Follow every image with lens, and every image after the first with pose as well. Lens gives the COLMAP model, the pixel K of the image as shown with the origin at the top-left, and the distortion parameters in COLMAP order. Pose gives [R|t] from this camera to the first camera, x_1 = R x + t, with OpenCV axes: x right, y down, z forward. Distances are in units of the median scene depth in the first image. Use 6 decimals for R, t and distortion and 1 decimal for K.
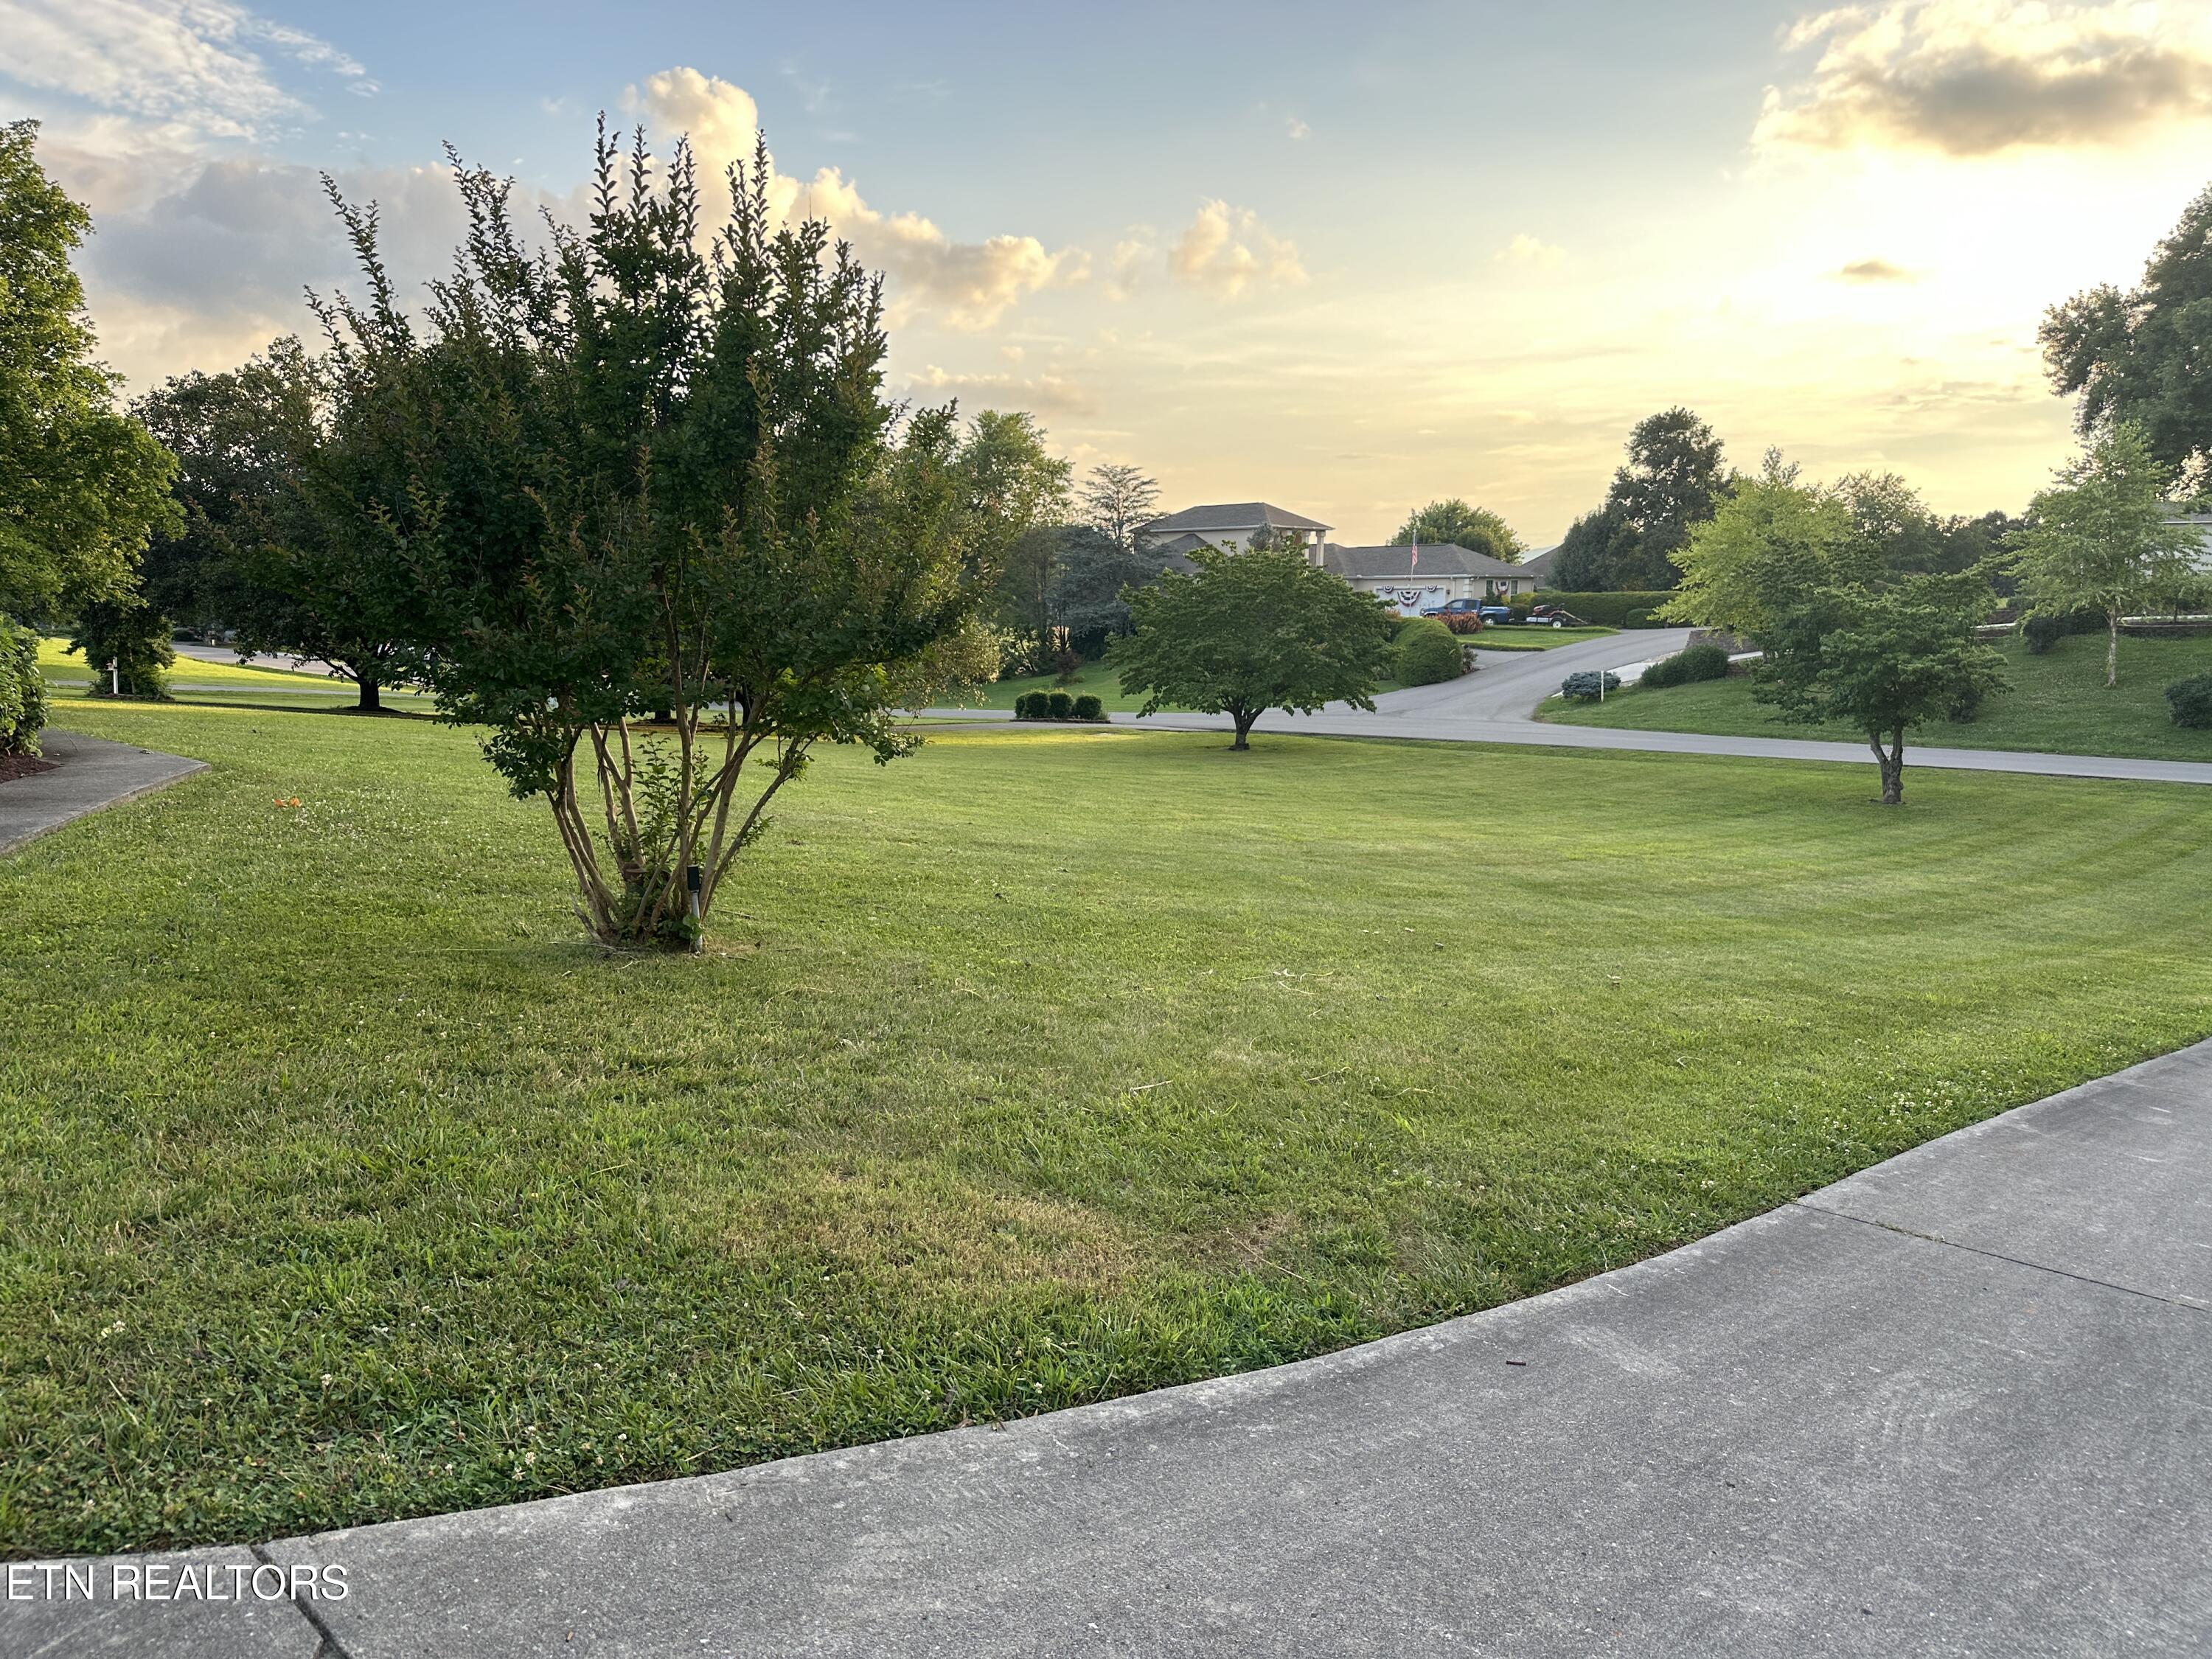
lens RADIAL K [[1557.8, 0, 1106.0], [0, 1557.8, 829.5], [0, 0, 1]] dist [0.022035, -0.029481]
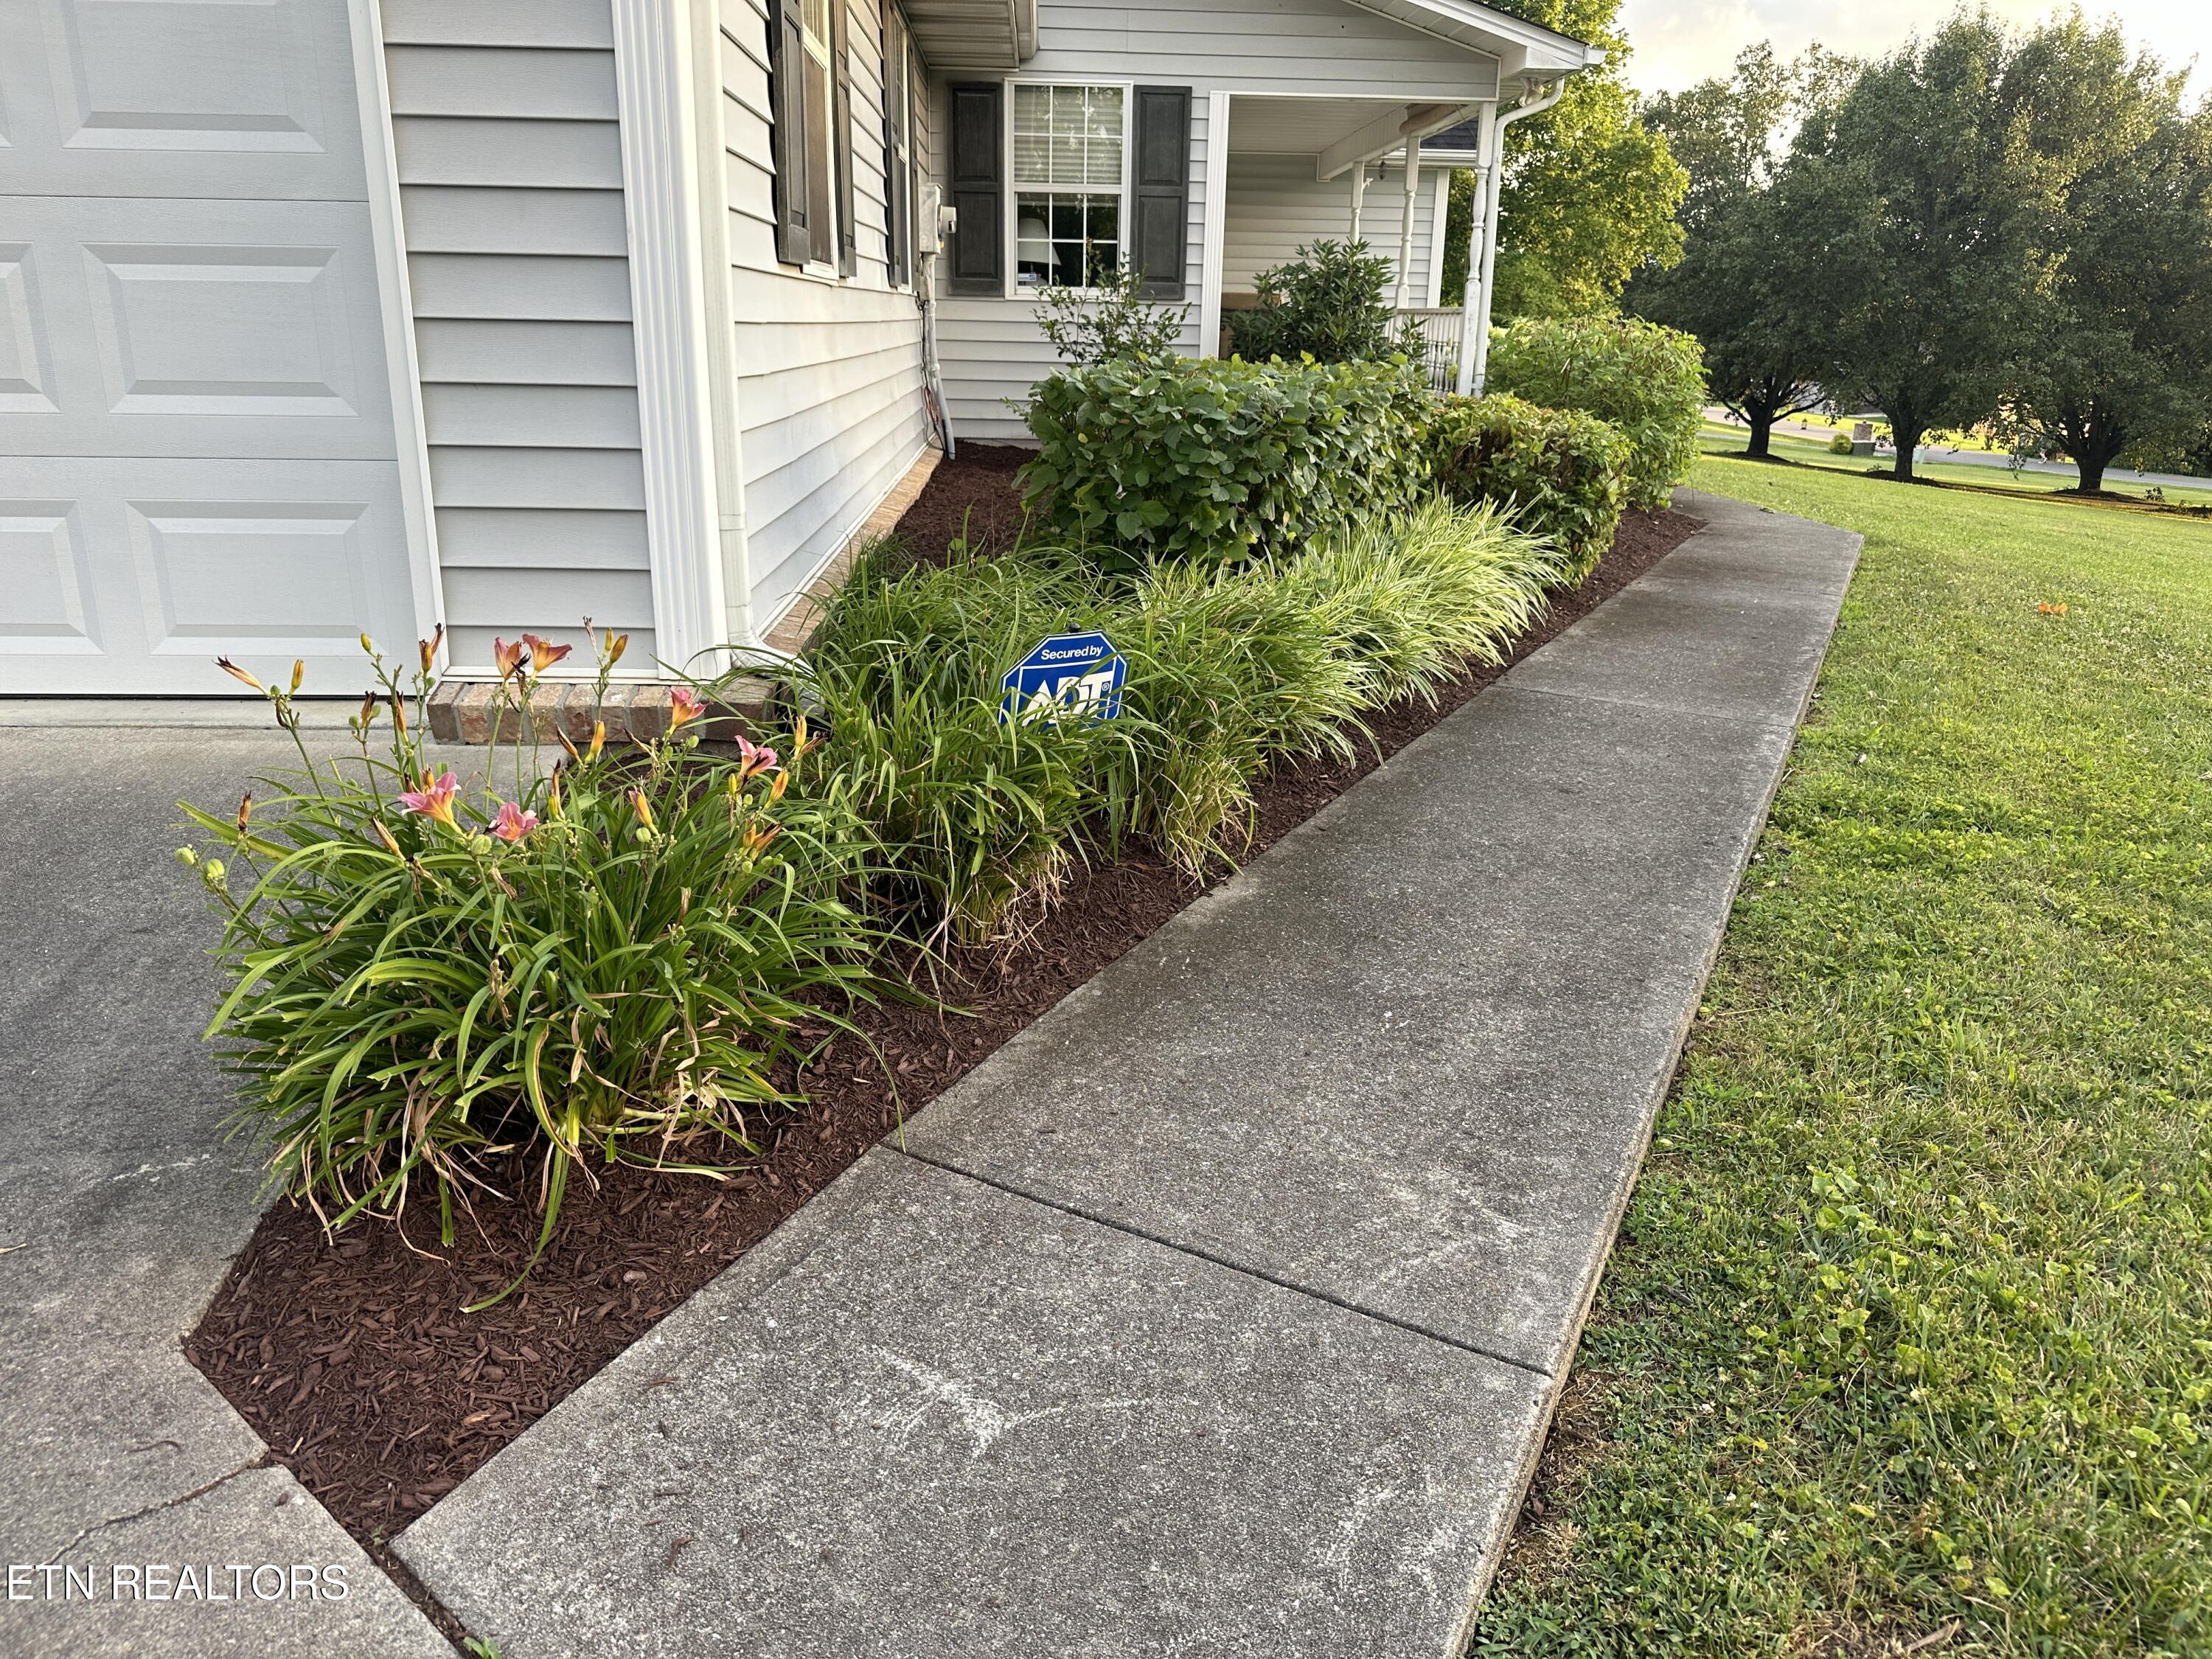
lens RADIAL K [[1545.6, 0, 1106.0], [0, 1545.6, 829.5], [0, 0, 1]] dist [-0.007012, -0.000518]
pose [[0.709895, 0.233186, -0.664585, -0.126335], [-0.121599, 0.970010, 0.210463, -0.008483], [0.693731, -0.068593, 0.716961, 0.058430]]
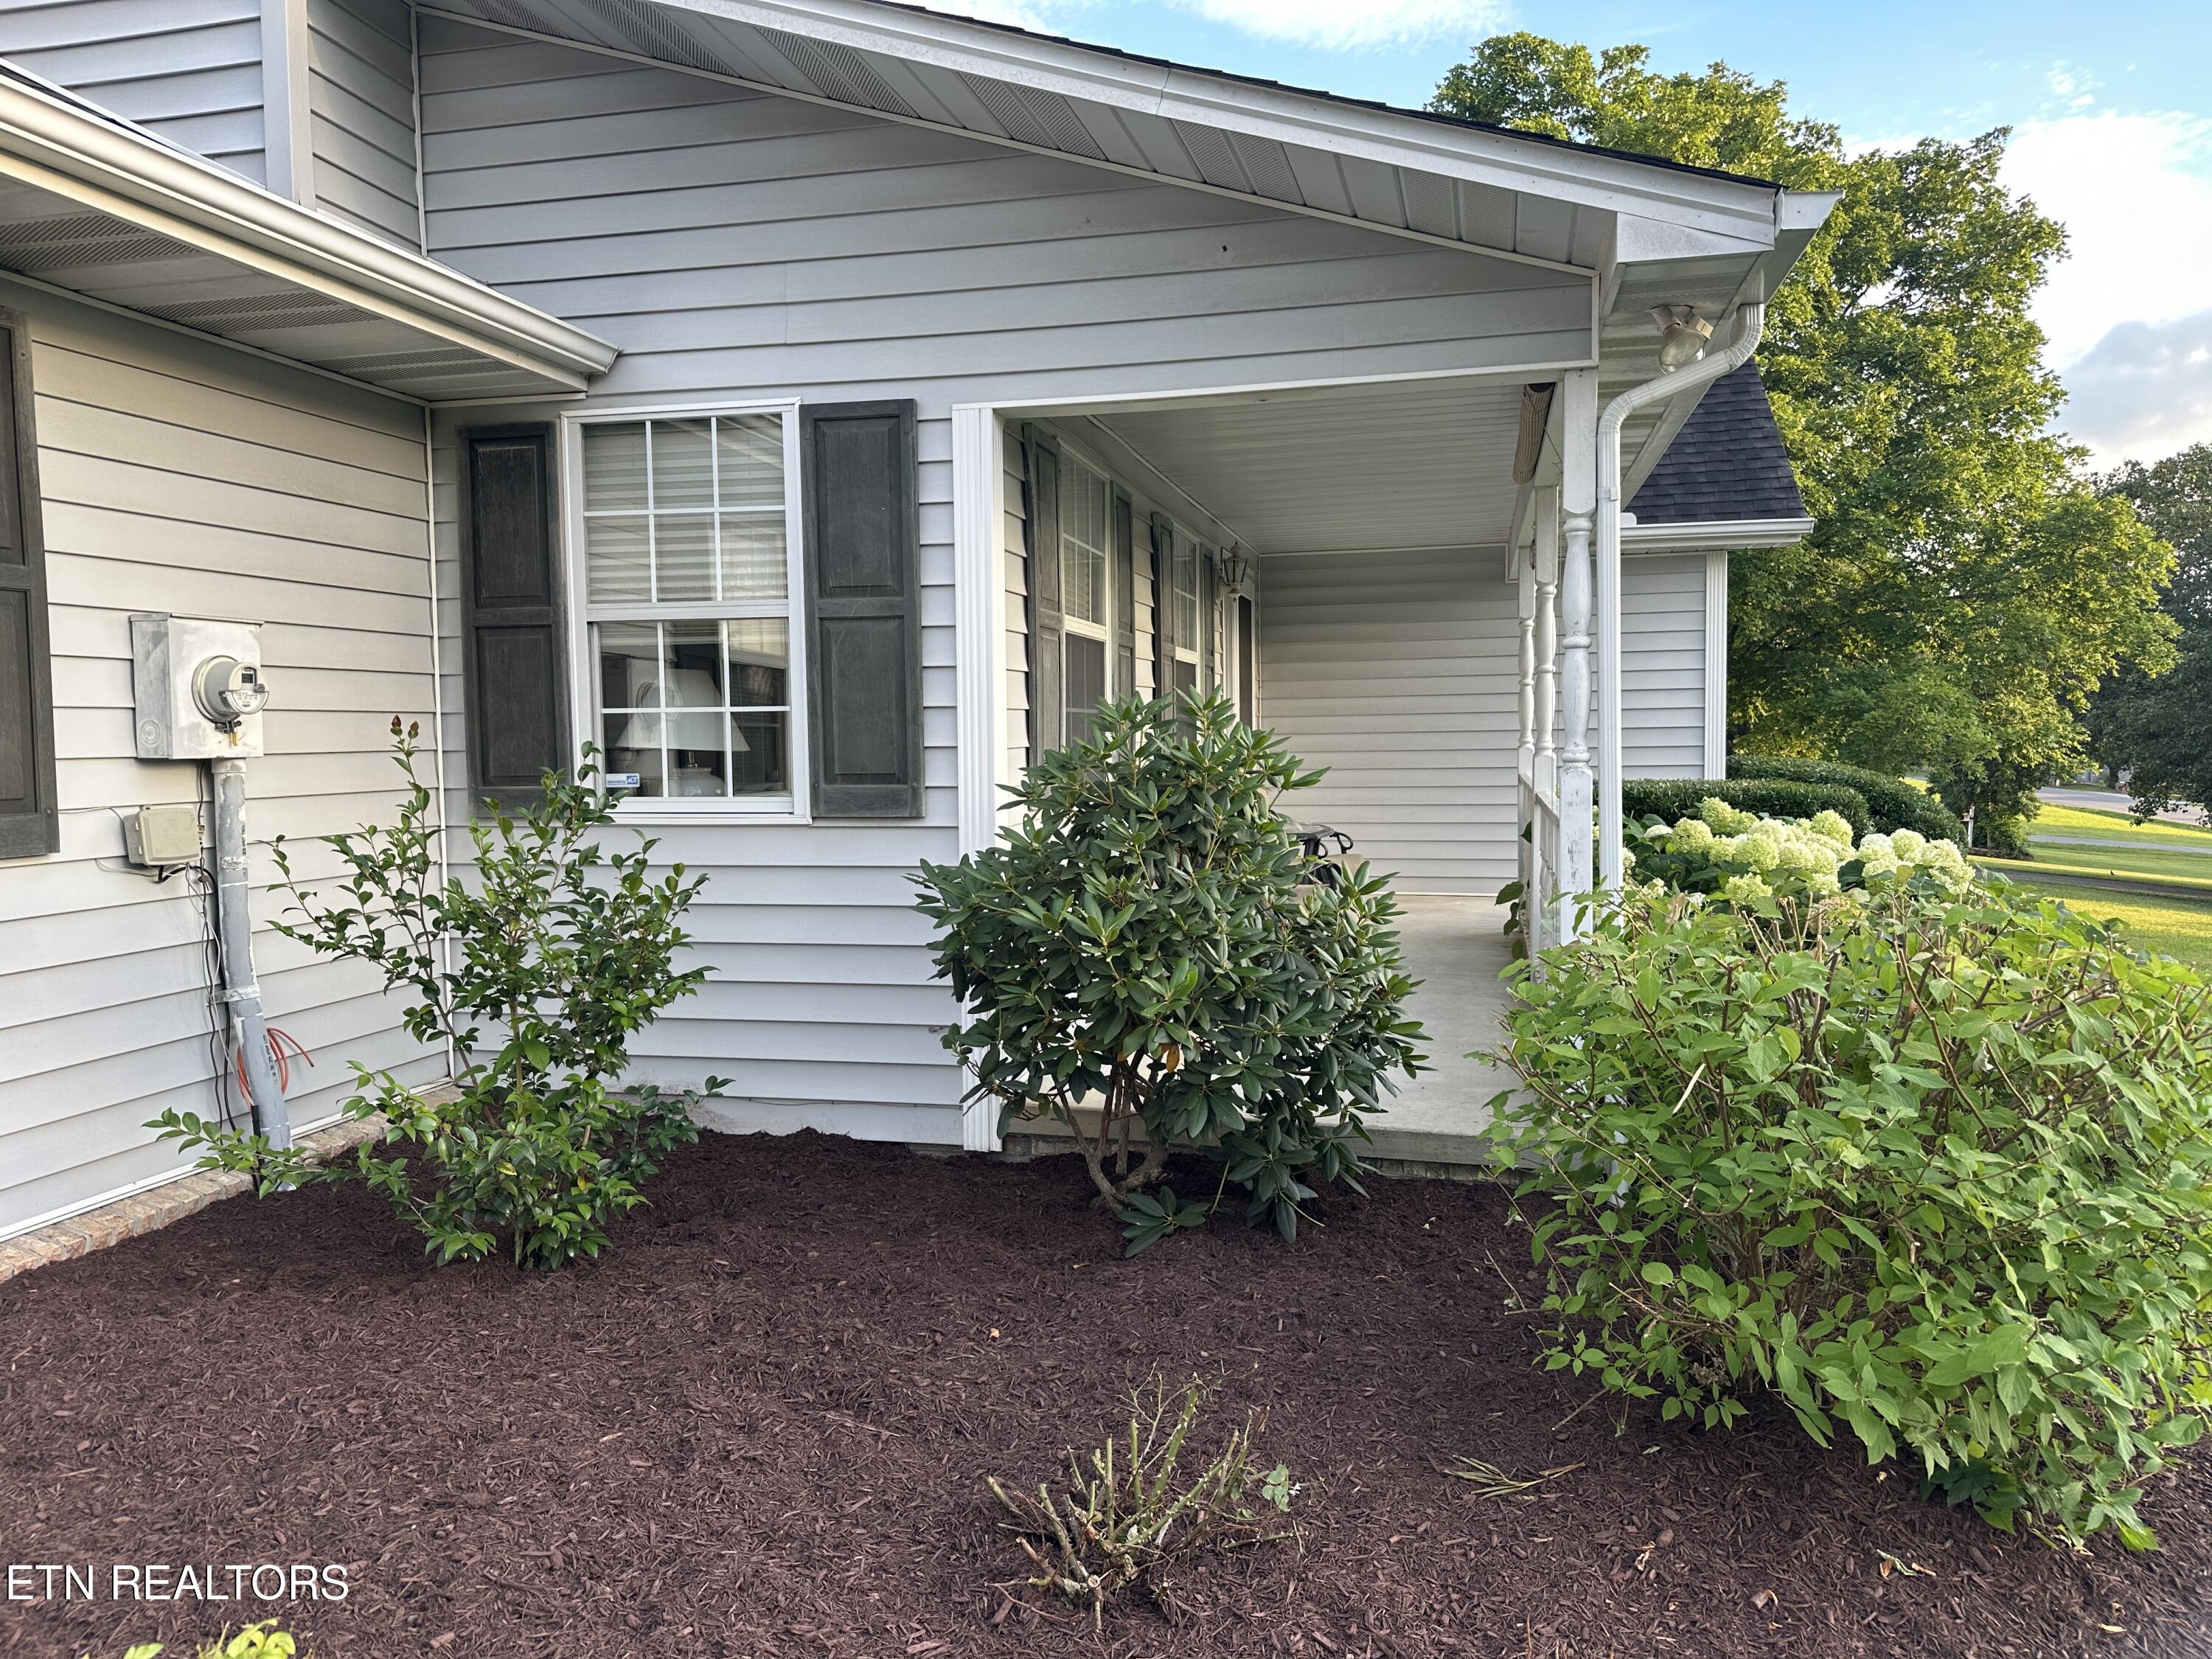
lens RADIAL K [[1557.8, 0, 1106.0], [0, 1557.8, 829.5], [0, 0, 1]] dist [0.022035, -0.029481]
pose [[0.498309, 0.044158, -0.865874, -0.232276], [-0.115101, 0.993232, -0.015587, -0.056856], [0.859325, 0.107430, 0.500019, 0.285170]]
